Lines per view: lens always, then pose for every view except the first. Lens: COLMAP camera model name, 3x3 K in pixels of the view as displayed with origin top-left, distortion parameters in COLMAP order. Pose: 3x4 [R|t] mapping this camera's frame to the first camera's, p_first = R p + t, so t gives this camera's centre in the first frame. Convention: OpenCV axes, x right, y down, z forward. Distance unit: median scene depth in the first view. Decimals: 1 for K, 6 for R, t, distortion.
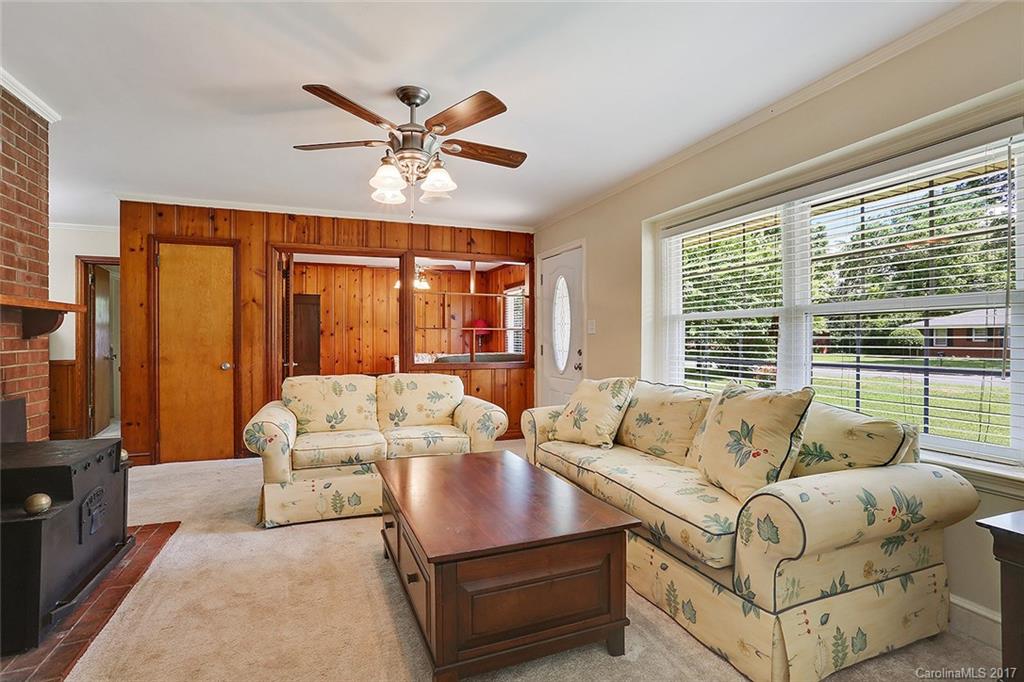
lens RADIAL K [[524.7, 0, 513.8], [0, 524.7, 341.4], [0, 0, 1]] dist [0.000089, 0.000129]
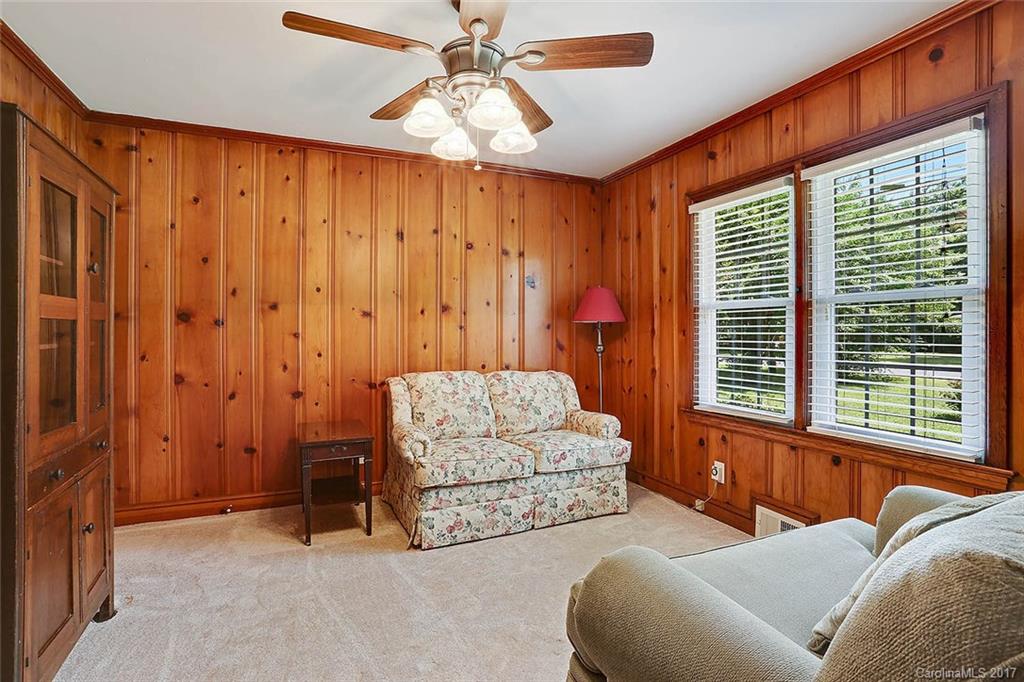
lens RADIAL K [[524.7, 0, 508.2], [0, 524.7, 335.5], [0, 0, 1]] dist [0.000089, 0.000129]
pose [[0.995946, 0.002633, 0.089912, -0.129871], [-0.002546, 0.999996, -0.001074, -0.003148], [-0.089914, 0.000841, 0.995949, 0.448558]]
